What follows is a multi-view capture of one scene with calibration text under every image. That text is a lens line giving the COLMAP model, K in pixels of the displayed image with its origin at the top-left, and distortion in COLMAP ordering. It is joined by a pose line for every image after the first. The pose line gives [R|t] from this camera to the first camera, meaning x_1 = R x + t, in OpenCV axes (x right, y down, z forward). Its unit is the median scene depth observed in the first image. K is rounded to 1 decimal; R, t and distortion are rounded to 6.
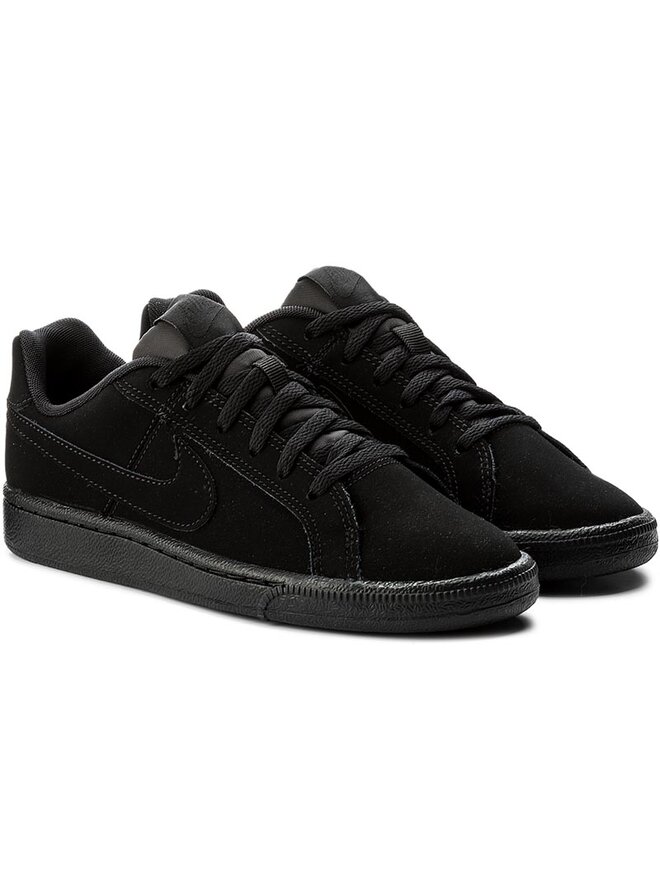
lens RADIAL K [[3647.7, 0, 330.1], [0, 3647.7, 439.7], [0, 0, 1]] dist [-0.193949, 0.000000]
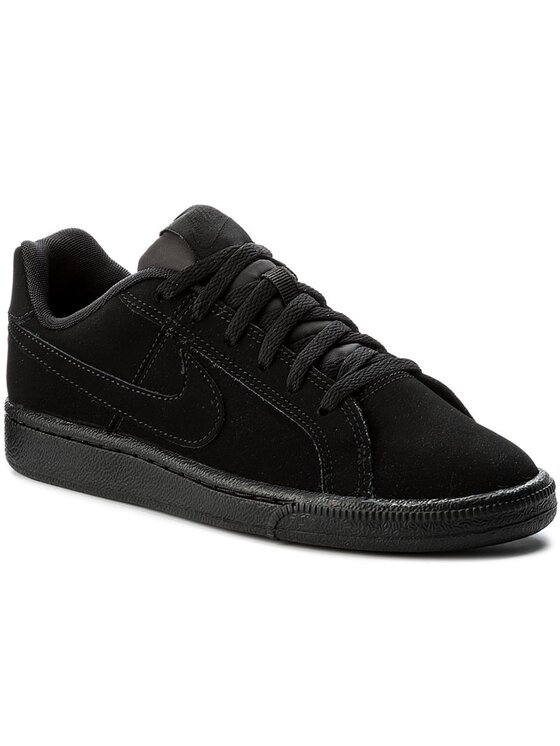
lens RADIAL K [[3092.3, 0, 279.9], [0, 3092.3, 373.4], [0, 0, 1]] dist [-0.193949, 0.000000]
pose [[0.999804, -0.002344, -0.019666, -0.000208], [0.002230, 0.999981, -0.005798, 0.010121], [0.019680, 0.005753, 0.999790, 0.177757]]
